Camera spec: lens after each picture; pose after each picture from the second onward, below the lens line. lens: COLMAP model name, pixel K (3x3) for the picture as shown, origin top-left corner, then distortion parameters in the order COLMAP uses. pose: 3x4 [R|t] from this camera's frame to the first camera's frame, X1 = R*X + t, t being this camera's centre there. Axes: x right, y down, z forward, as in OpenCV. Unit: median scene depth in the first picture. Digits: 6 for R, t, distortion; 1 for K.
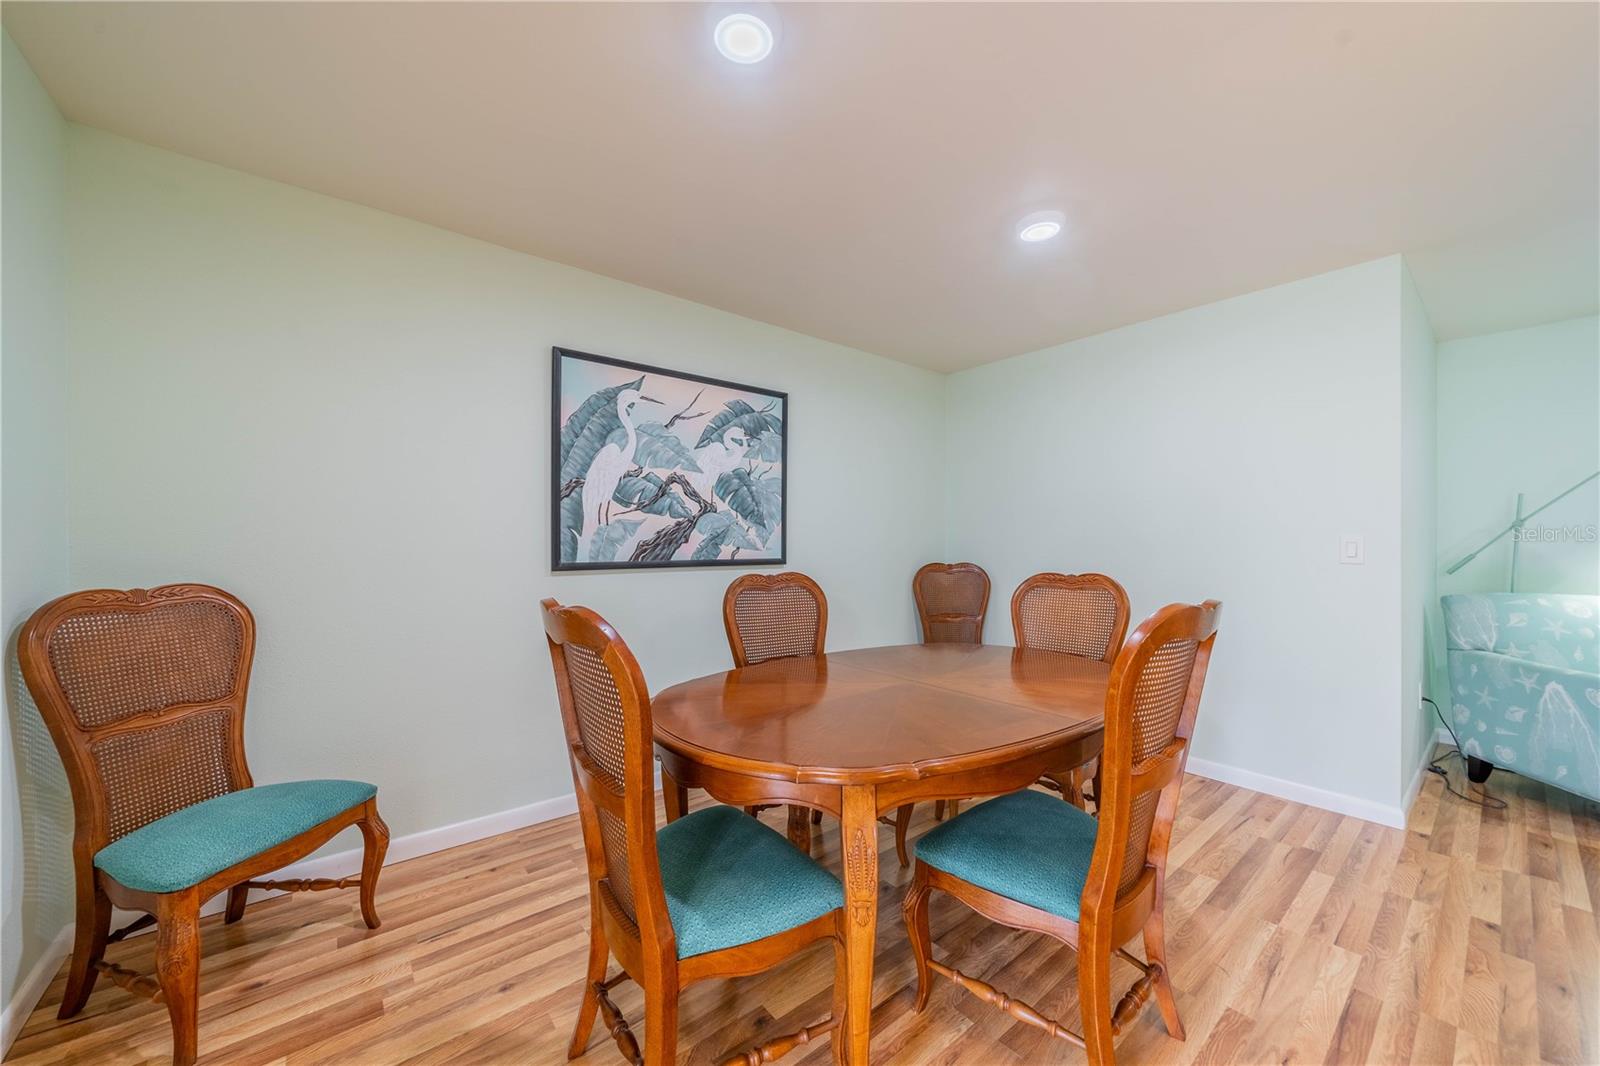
lens RADIAL K [[588.5, 0, 798.3], [0, 588.5, 536.4], [0, 0, 1]] dist [0.001259, 0.000056]
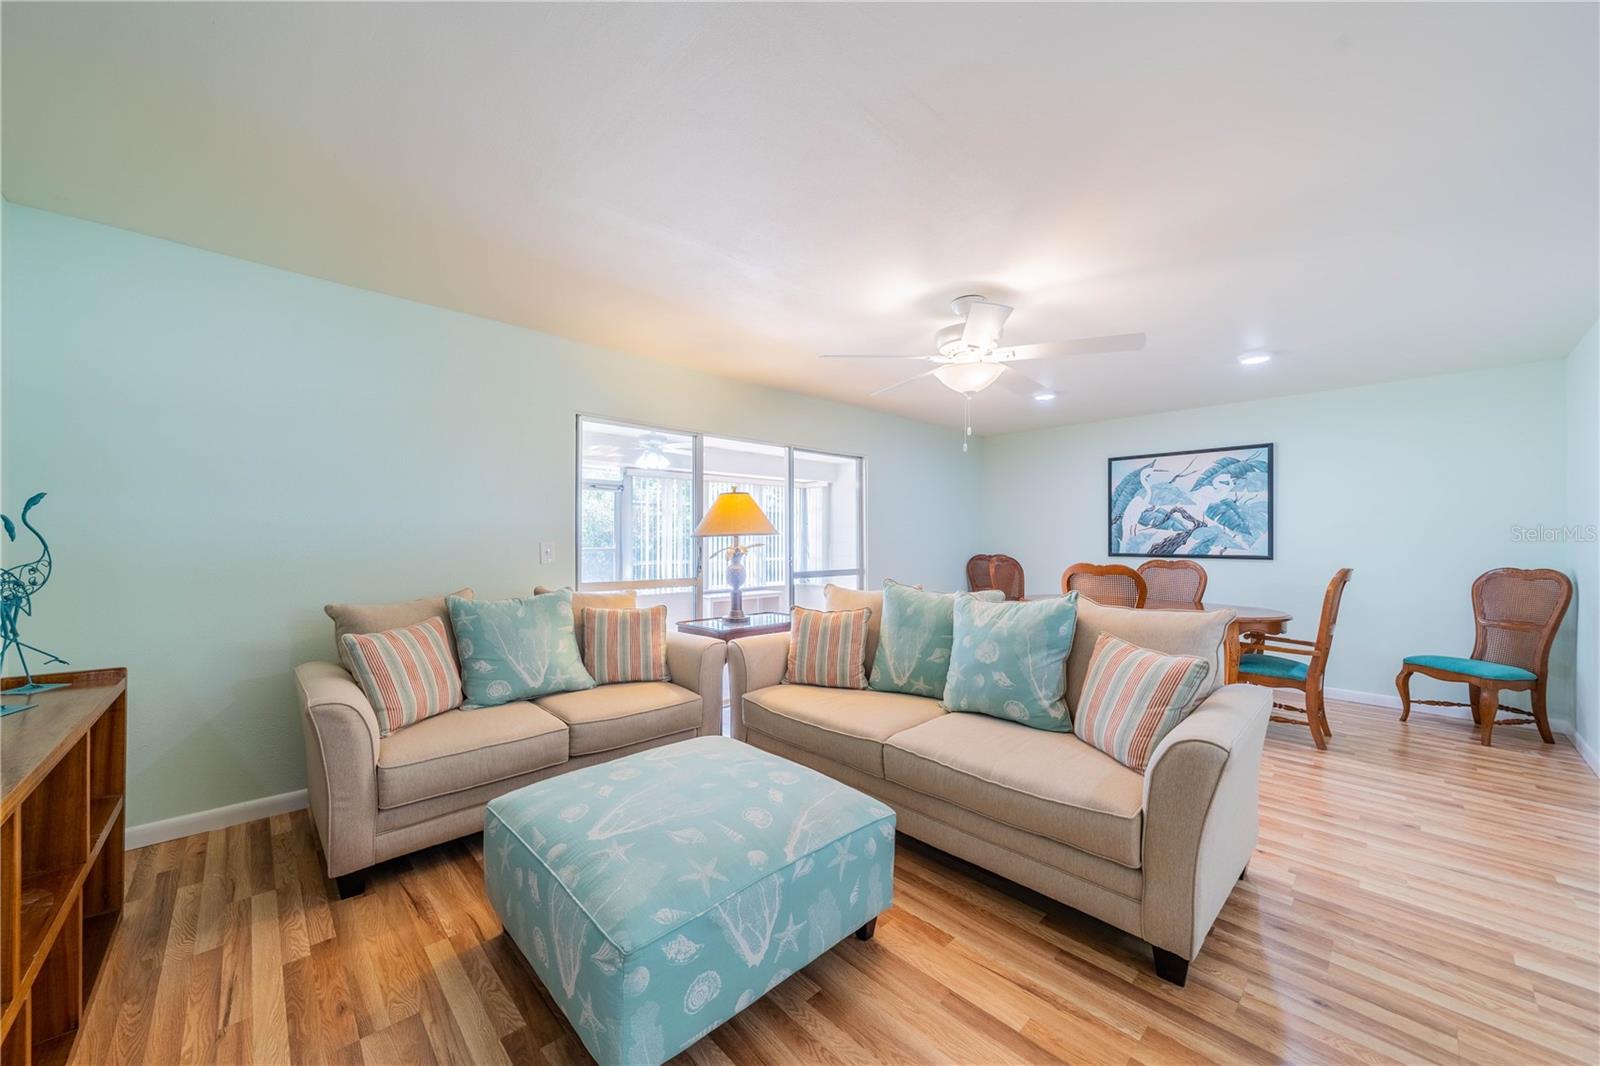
lens RADIAL K [[588.5, 0, 796.4], [0, 588.5, 538.7], [0, 0, 1]] dist [0.001259, 0.000056]
pose [[0.075190, -0.003779, -0.997162, 1.515755], [0.003724, 0.999987, -0.003508, -0.005032], [0.997162, -0.003449, 0.075203, -0.325652]]
